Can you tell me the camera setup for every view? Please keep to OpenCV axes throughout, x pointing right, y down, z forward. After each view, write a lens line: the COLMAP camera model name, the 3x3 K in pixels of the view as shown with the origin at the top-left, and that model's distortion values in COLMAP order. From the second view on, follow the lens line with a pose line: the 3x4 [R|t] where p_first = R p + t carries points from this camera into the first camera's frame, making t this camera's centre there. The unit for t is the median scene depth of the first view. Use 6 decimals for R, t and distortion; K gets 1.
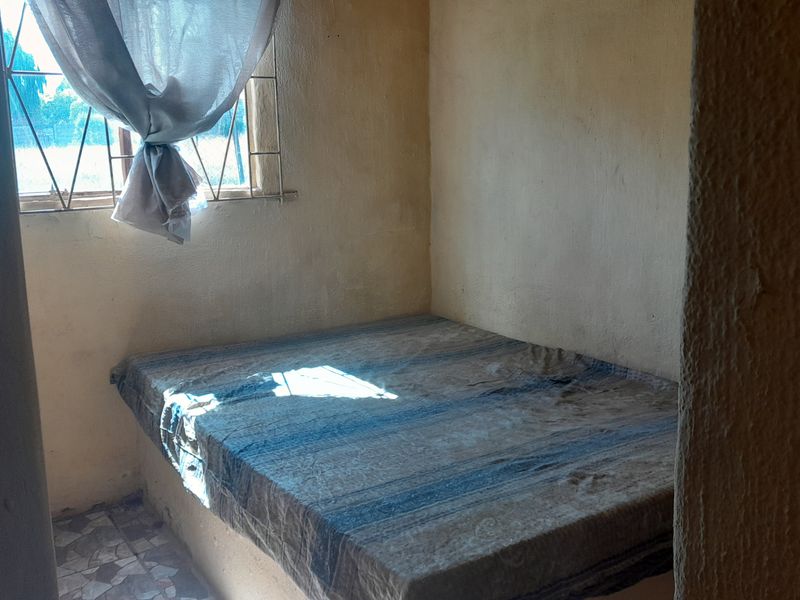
lens RADIAL K [[829.0, 0, 406.0], [0, 829.0, 296.3], [0, 0, 1]] dist [0.222942, -0.660614]
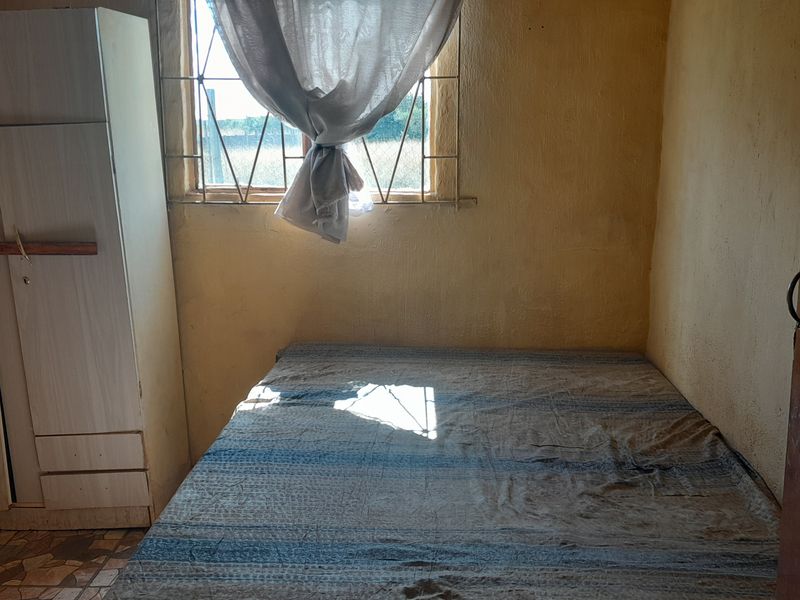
lens RADIAL K [[829.0, 0, 406.0], [0, 829.0, 296.3], [0, 0, 1]] dist [0.222942, -0.660614]
pose [[0.805988, 0.134011, -0.576562, 0.410675], [-0.124703, 0.990617, 0.055926, -0.067361], [0.578647, 0.026823, 0.815137, 0.223684]]
